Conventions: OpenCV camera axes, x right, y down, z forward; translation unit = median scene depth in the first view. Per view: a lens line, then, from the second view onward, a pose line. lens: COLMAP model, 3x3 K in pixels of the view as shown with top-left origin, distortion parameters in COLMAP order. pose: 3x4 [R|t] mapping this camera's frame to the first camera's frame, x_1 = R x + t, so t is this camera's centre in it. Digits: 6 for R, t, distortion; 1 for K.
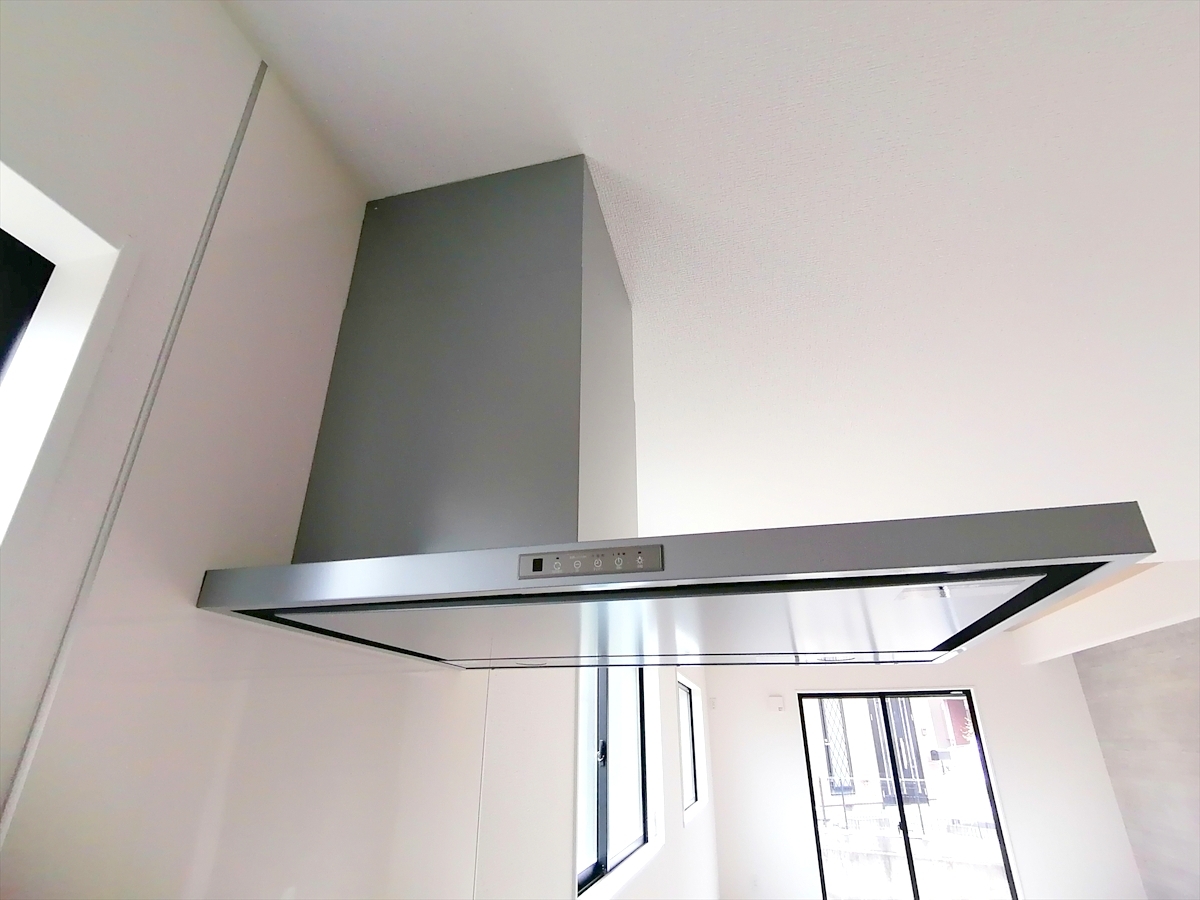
lens RADIAL K [[612.5, 0, 598.8], [0, 612.5, 470.3], [0, 0, 1]] dist [0.003247, -0.021688]
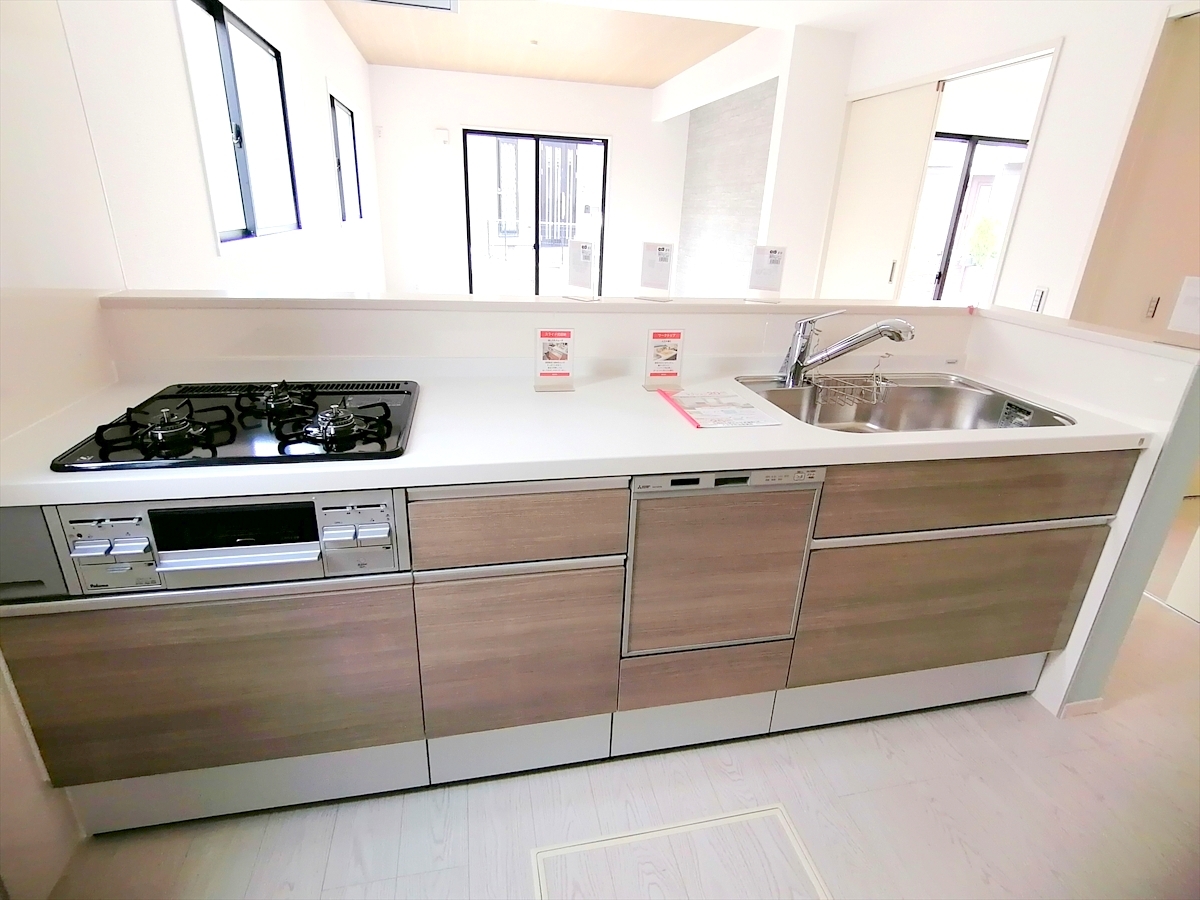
lens RADIAL K [[604.7, 0, 604.8], [0, 604.7, 446.4], [0, 0, 1]] dist [0.001429, -0.001321]
pose [[0.891609, -0.130341, 0.433641, 0.020223], [-0.221242, 0.710178, 0.668355, 0.002819], [-0.395077, -0.691851, 0.604364, -0.104500]]
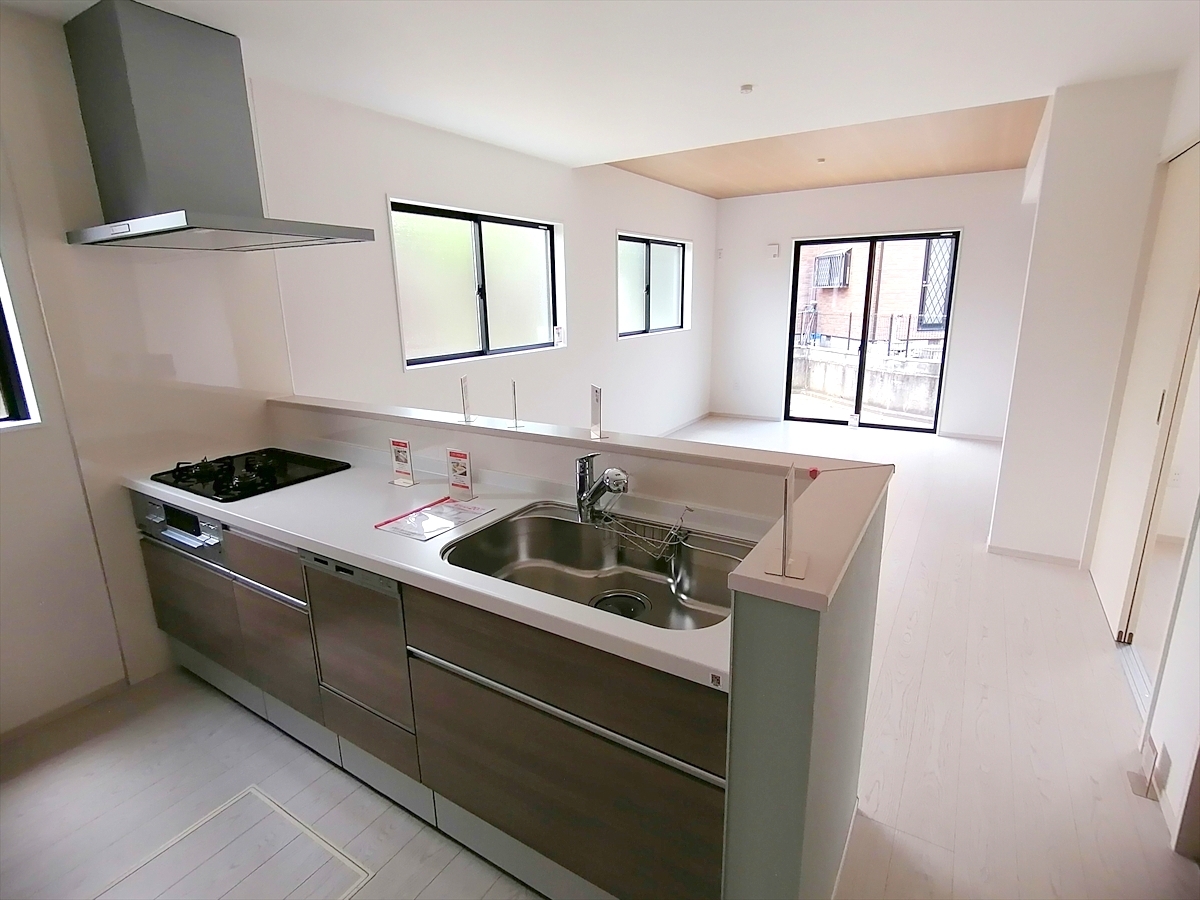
lens RADIAL K [[613.9, 0, 600.0], [0, 613.9, 450.0], [0, 0, 1]] dist [-0.014416, 0.000188]
pose [[0.949598, 0.056299, -0.308375, 0.352613], [0.147279, 0.788274, 0.597439, -0.049218], [0.276719, -0.612744, 0.740251, -0.142653]]
